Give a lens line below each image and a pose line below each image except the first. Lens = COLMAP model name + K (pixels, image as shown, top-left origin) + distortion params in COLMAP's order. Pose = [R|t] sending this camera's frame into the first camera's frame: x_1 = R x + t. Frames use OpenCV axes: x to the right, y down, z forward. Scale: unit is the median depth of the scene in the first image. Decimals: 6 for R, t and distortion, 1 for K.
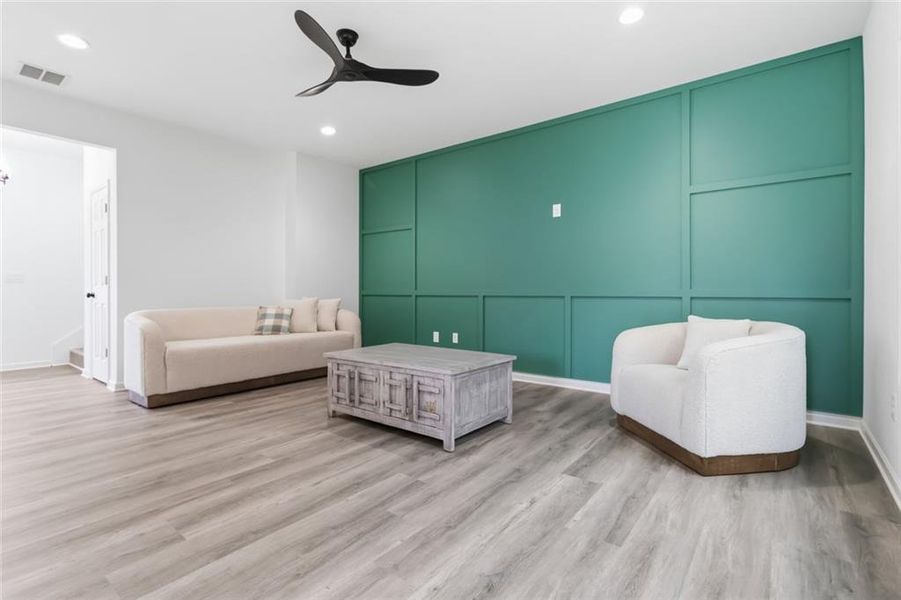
lens RADIAL K [[422.5, 0, 461.7], [0, 422.5, 289.1], [0, 0, 1]] dist [0.006566, -0.001902]
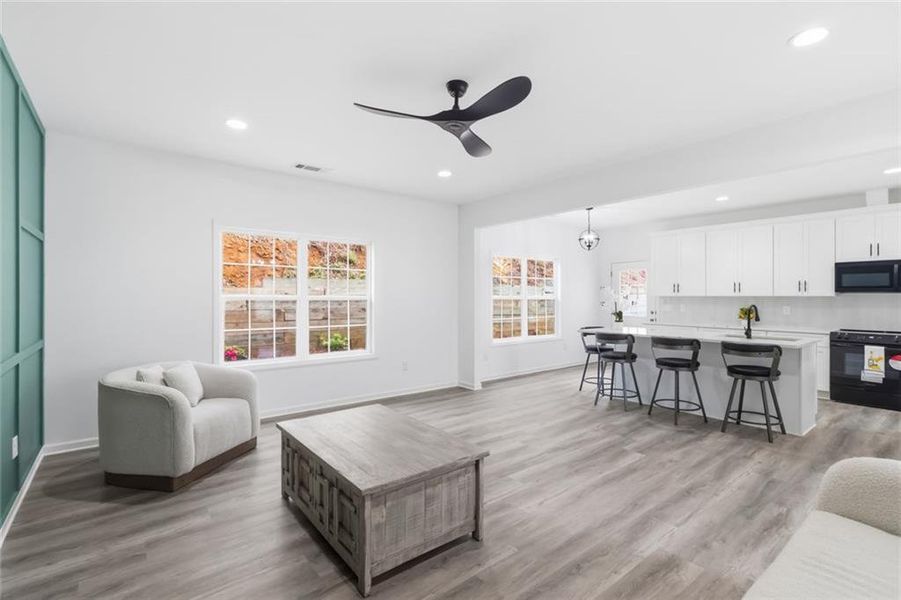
lens RADIAL K [[422.5, 0, 458.4], [0, 422.5, 295.3], [0, 0, 1]] dist [0.006566, -0.001902]
pose [[-0.972577, -0.000976, 0.232578, -0.558366], [-0.002307, 0.999982, -0.005449, -0.135244], [-0.232568, -0.005836, -0.972563, 2.167193]]
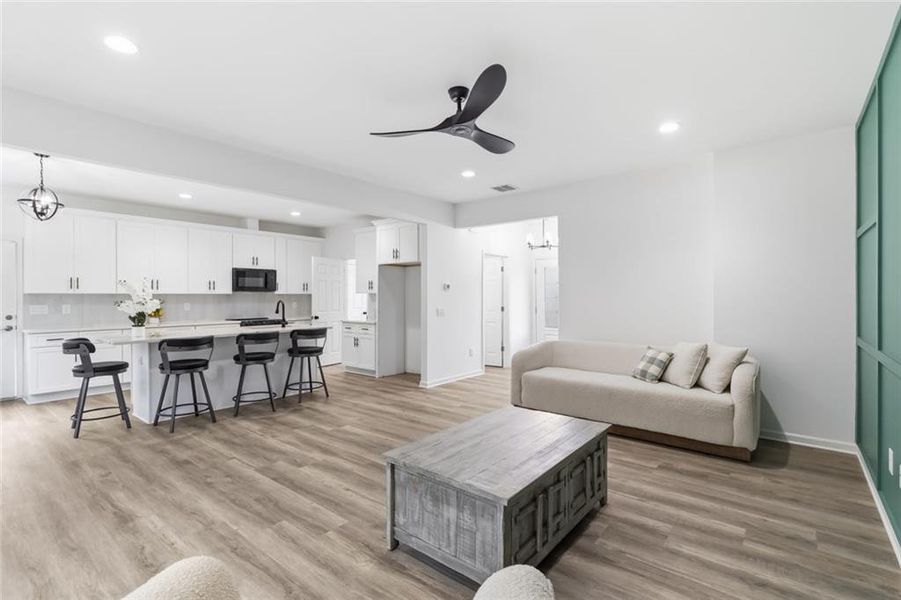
lens RADIAL K [[422.5, 0, 455.8], [0, 422.5, 296.6], [0, 0, 1]] dist [0.006566, -0.001902]
pose [[-0.030079, 0.002906, -0.999543, 0.822288], [0.004451, 0.999986, 0.002773, -0.130374], [0.999538, -0.004366, -0.030092, 1.150313]]
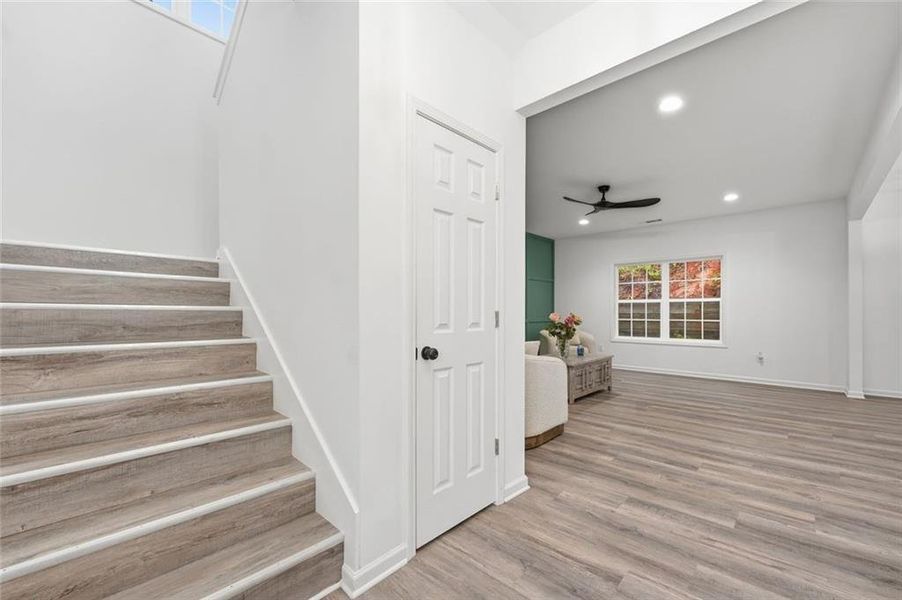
lens RADIAL K [[369.9, 0, 444.4], [0, 369.9, 313.5], [0, 0, 1]] dist [-0.001688, 0.000545]
pose [[0.121816, -0.003273, 0.992547, -2.240500], [-0.002525, 0.999990, 0.003607, -0.052195], [-0.992549, -0.002946, 0.121807, 1.691898]]
